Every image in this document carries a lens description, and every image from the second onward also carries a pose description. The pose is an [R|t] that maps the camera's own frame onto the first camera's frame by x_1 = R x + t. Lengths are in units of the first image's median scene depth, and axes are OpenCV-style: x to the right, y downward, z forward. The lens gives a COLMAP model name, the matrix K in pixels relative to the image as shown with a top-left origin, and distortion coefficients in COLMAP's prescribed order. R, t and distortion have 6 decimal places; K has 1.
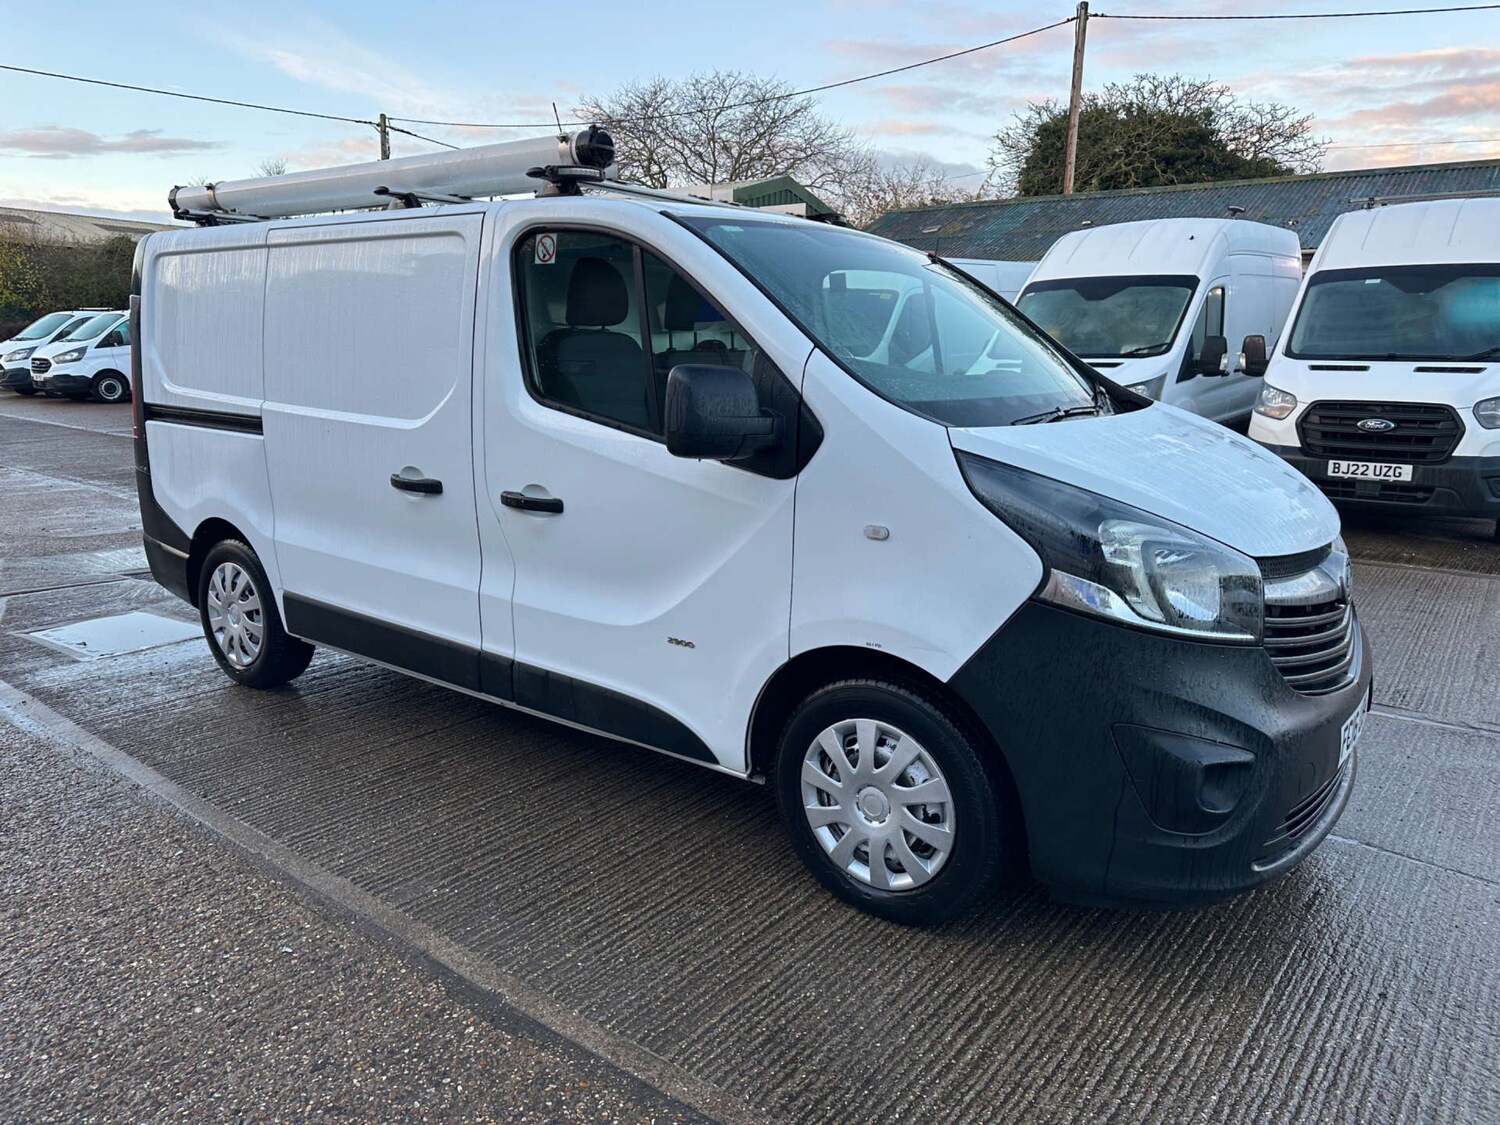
lens RADIAL K [[1063.3, 0, 736.0], [0, 1063.3, 552.6], [0, 0, 1]] dist [0.039501, -0.036008]
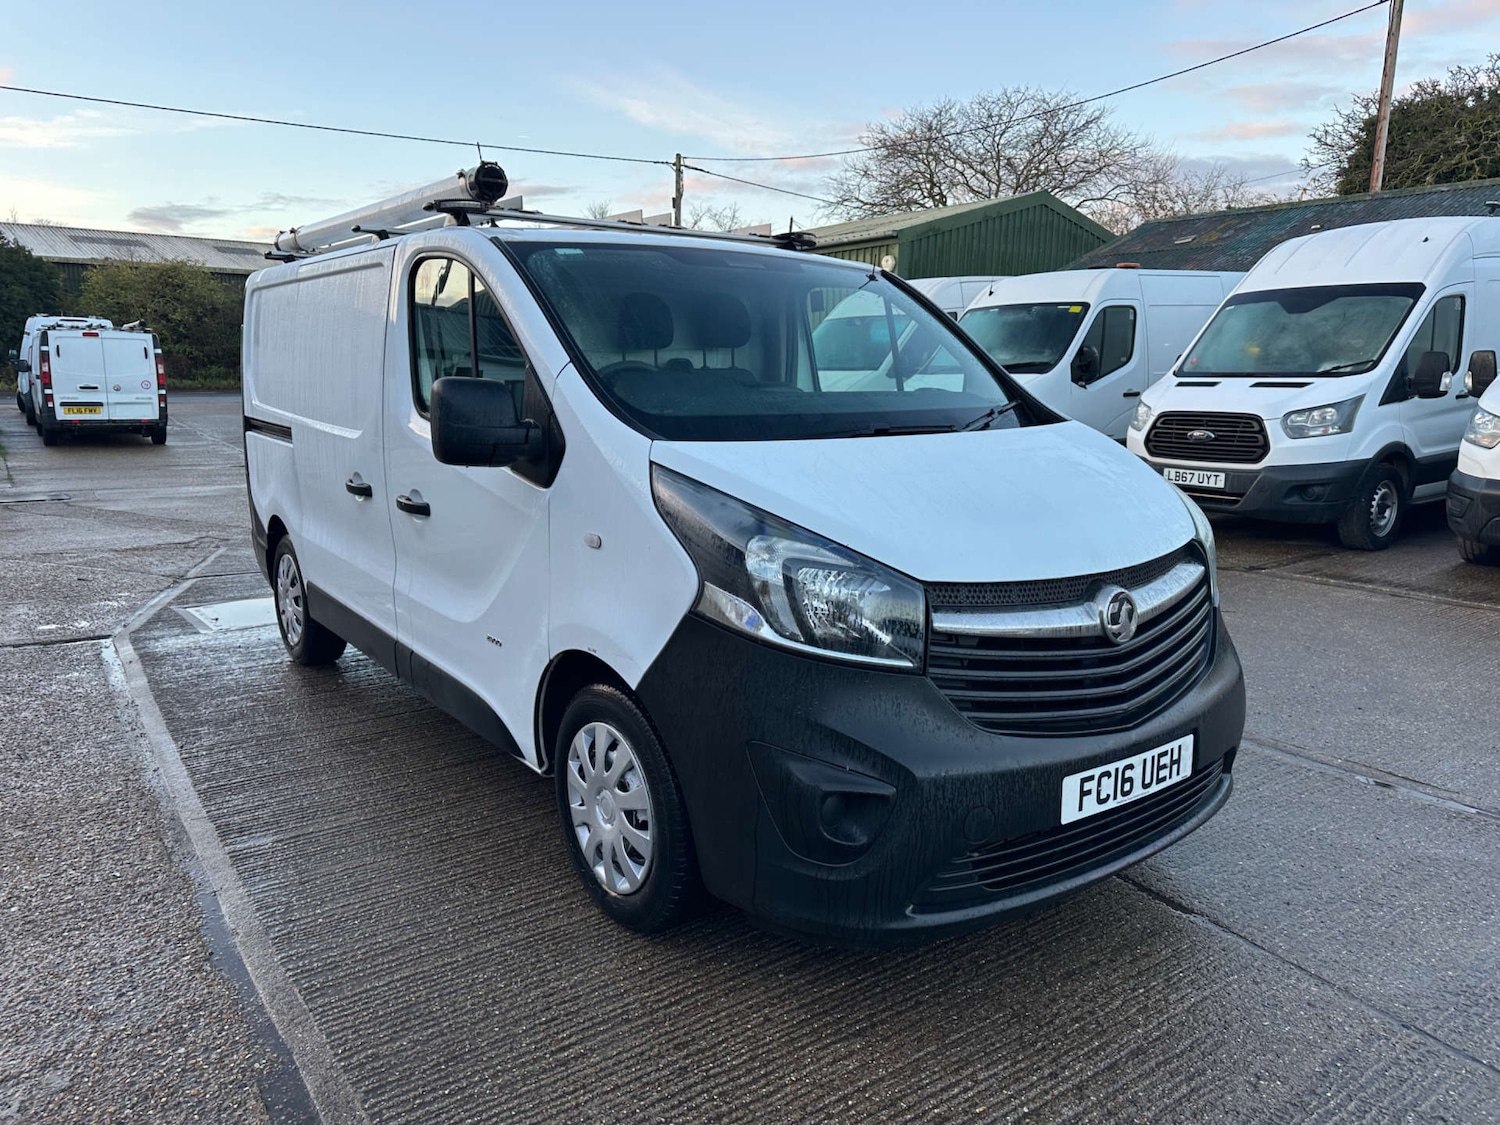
lens RADIAL K [[1063.3, 0, 740.7], [0, 1063.3, 557.7], [0, 0, 1]] dist [0.039501, -0.036008]
pose [[0.959804, 0.044576, -0.277110, 0.322397], [-0.049141, 0.998746, -0.009547, 0.000271], [0.276337, 0.022780, 0.960791, 0.028321]]
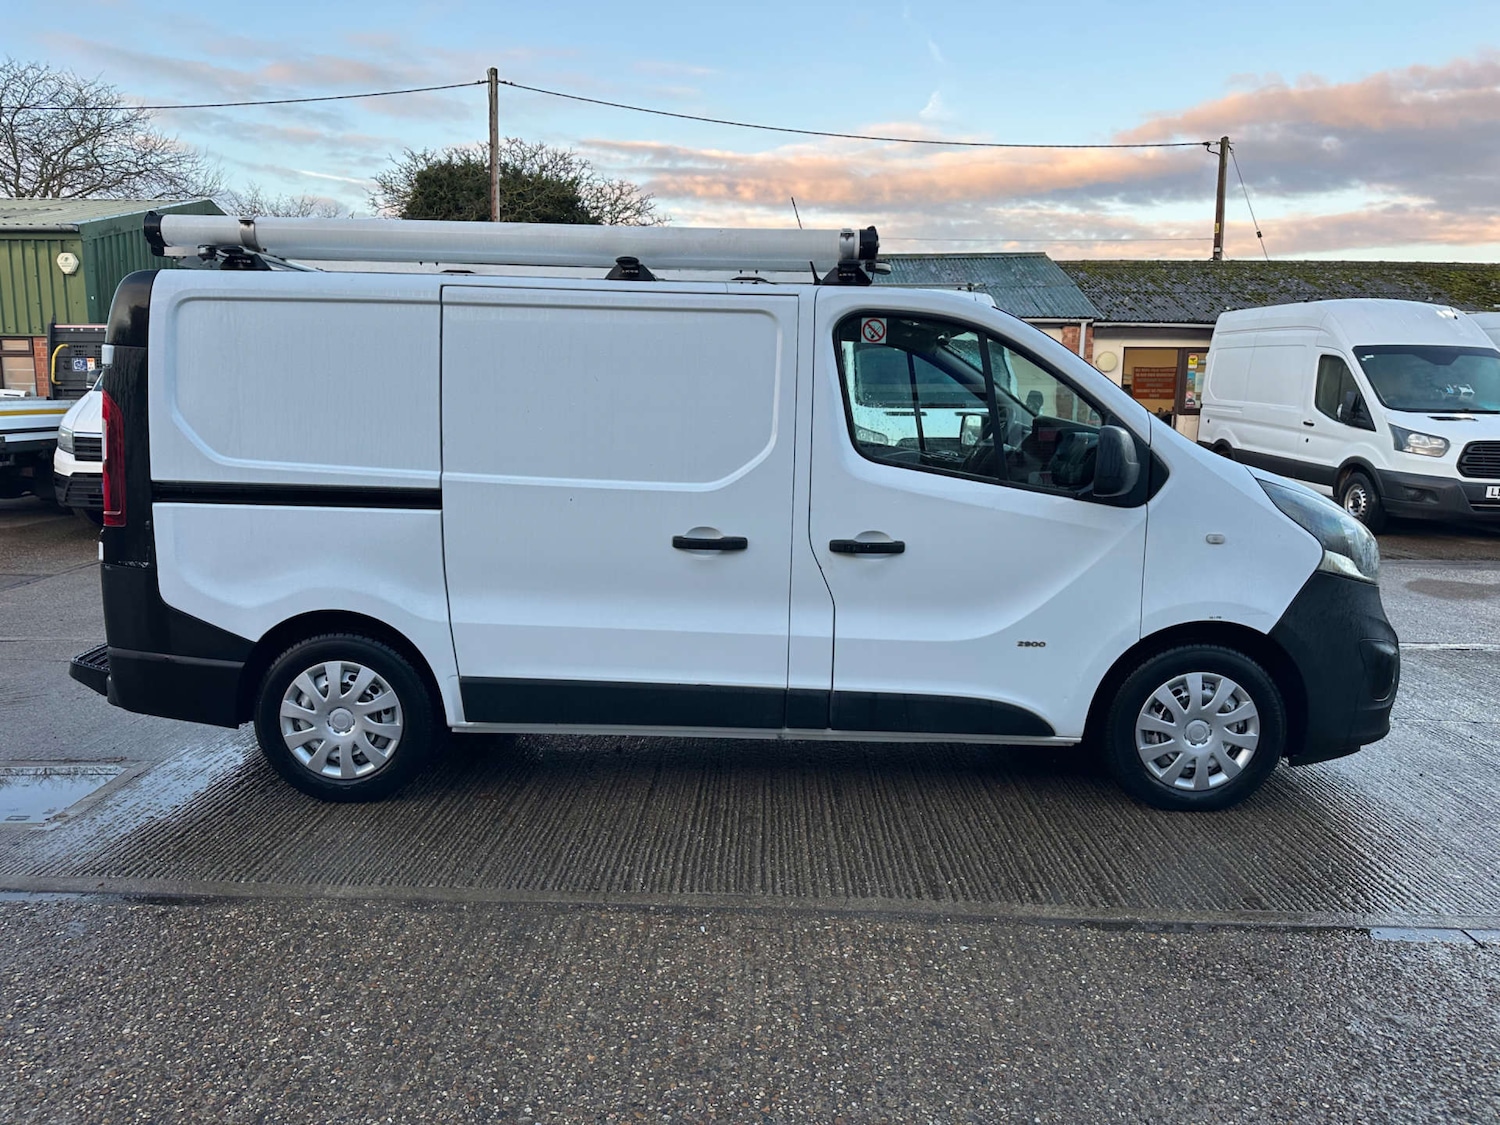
lens RADIAL K [[1063.3, 0, 740.0], [0, 1063.3, 558.1], [0, 0, 1]] dist [0.039501, -0.036008]
pose [[0.802418, -0.092835, 0.589498, -0.721084], [0.110496, 0.993858, 0.006109, -0.042295], [-0.586444, 0.060235, 0.807747, 0.117542]]
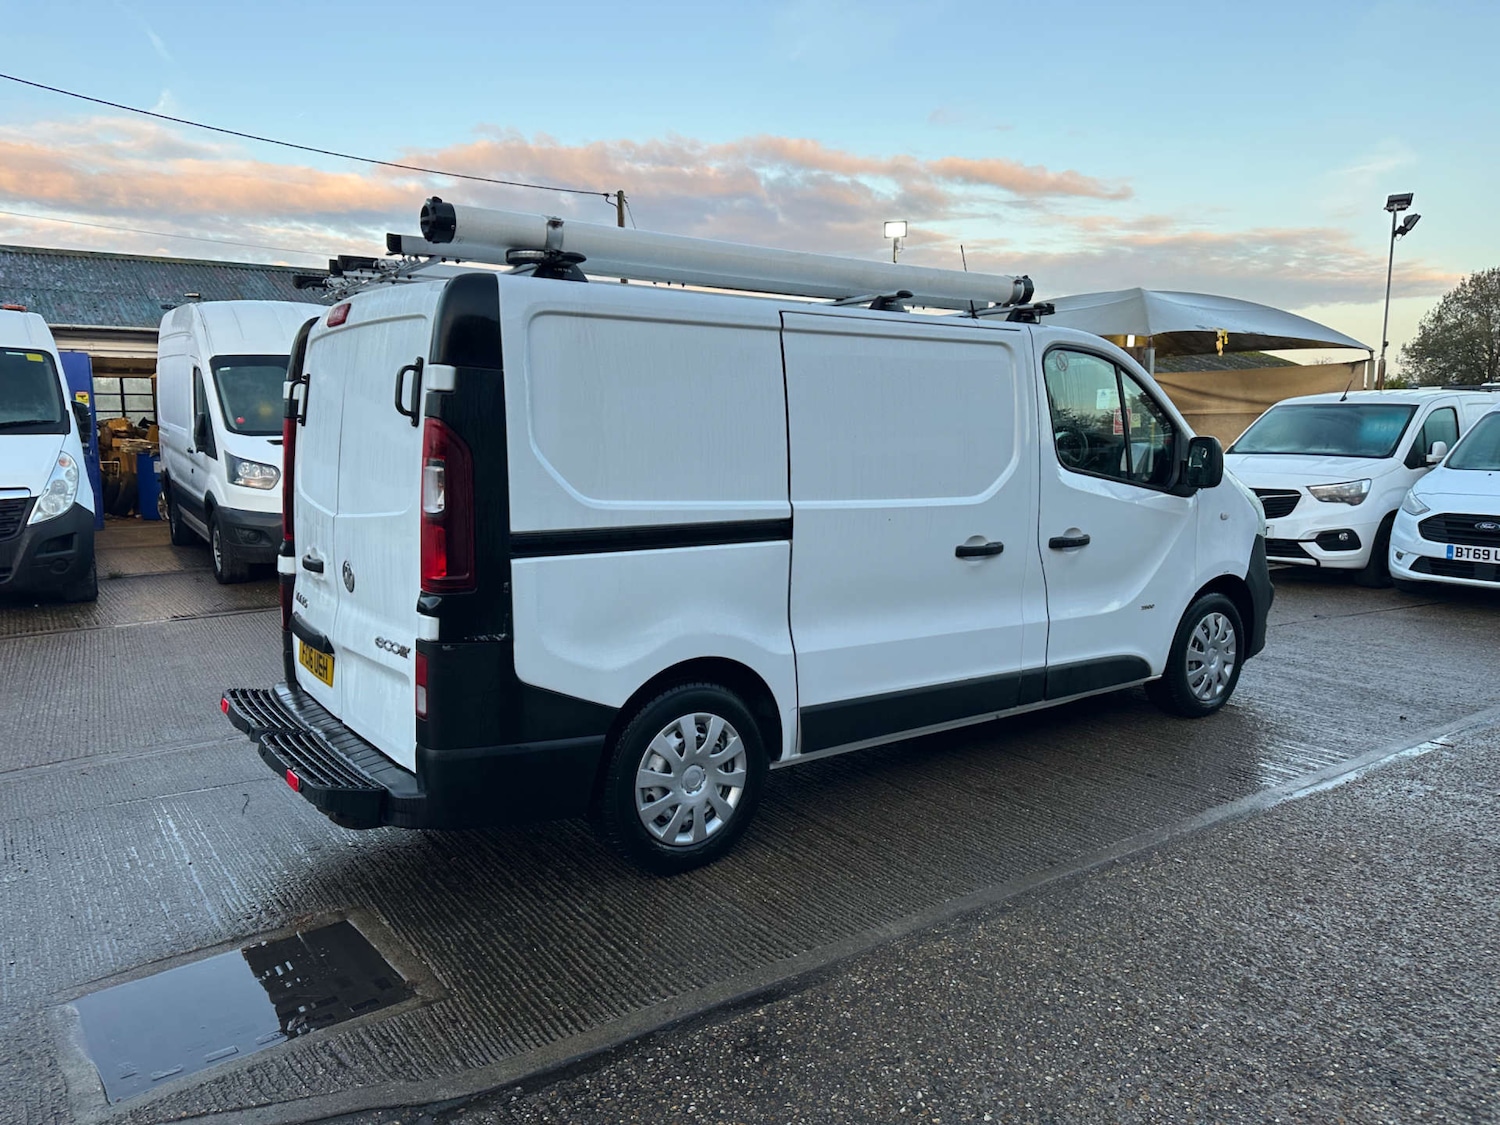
lens RADIAL K [[1063.3, 0, 740.8], [0, 1063.3, 557.6], [0, 0, 1]] dist [0.039501, -0.036008]
pose [[0.290654, -0.132486, 0.947611, -1.201365], [0.188214, 0.978935, 0.079136, -0.159681], [-0.938134, 0.155352, 0.309467, 0.718225]]
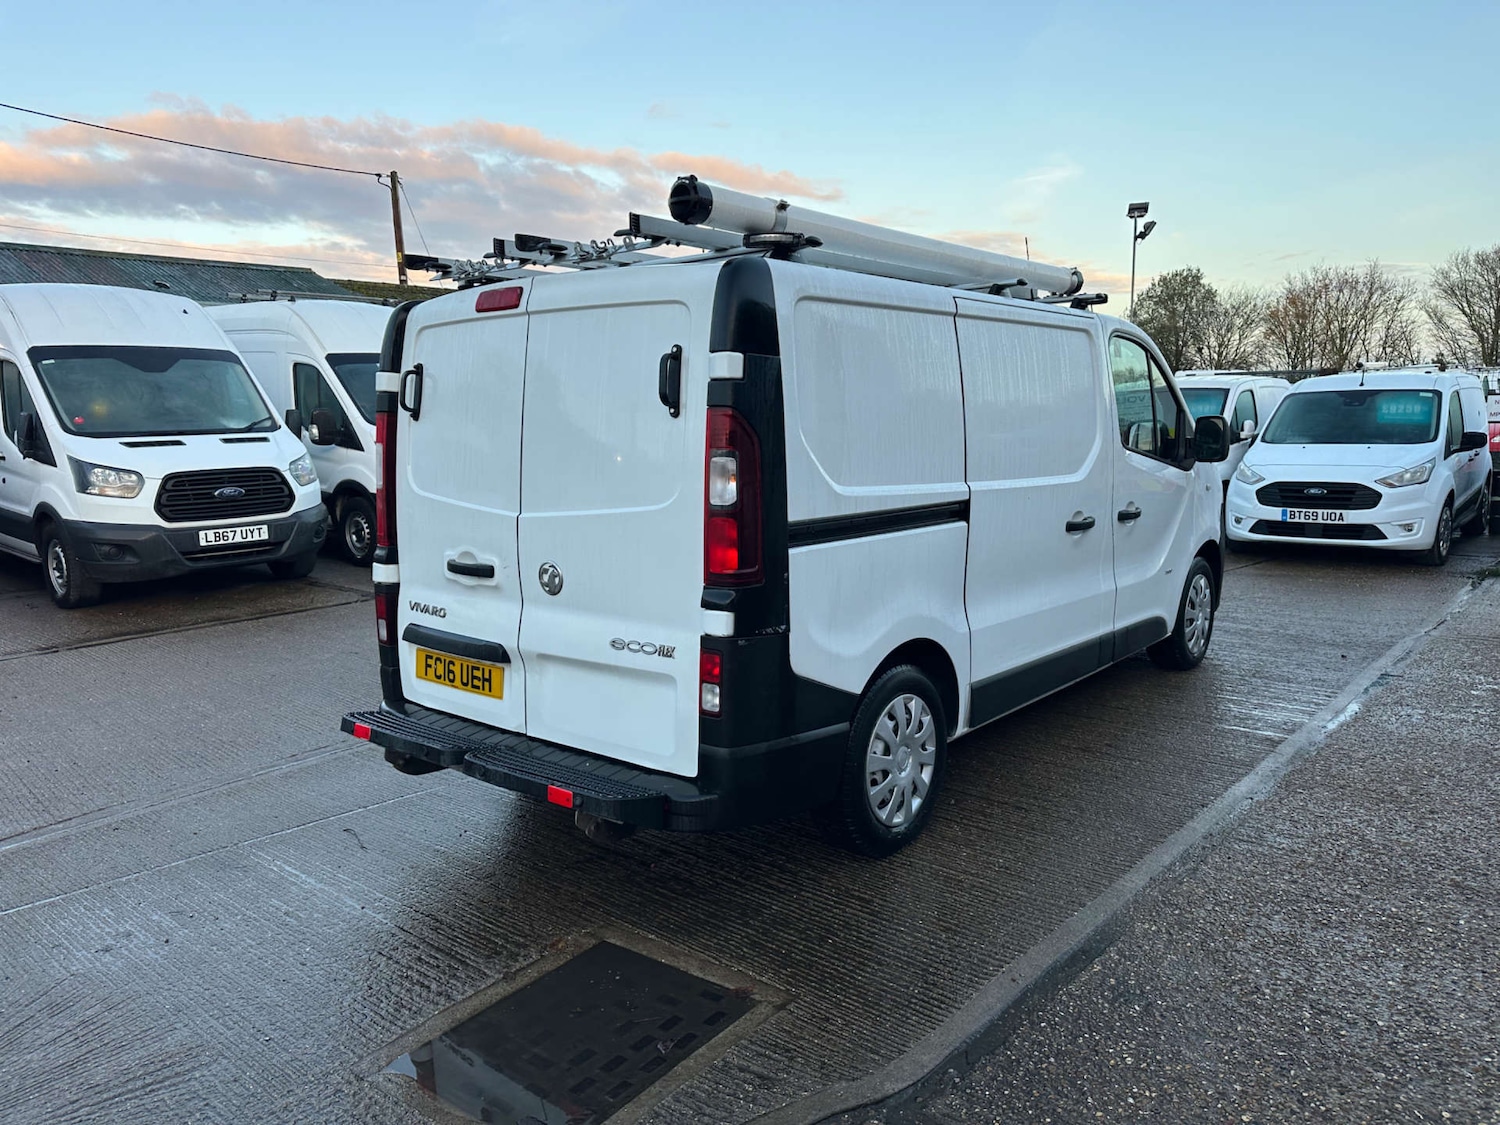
lens RADIAL K [[1063.3, 0, 745.4], [0, 1063.3, 559.1], [0, 0, 1]] dist [0.039501, -0.036008]
pose [[0.046194, -0.148724, 0.987799, -1.260561], [0.210412, 0.968118, 0.135921, -0.223755], [-0.976521, 0.201566, 0.076015, 1.049097]]
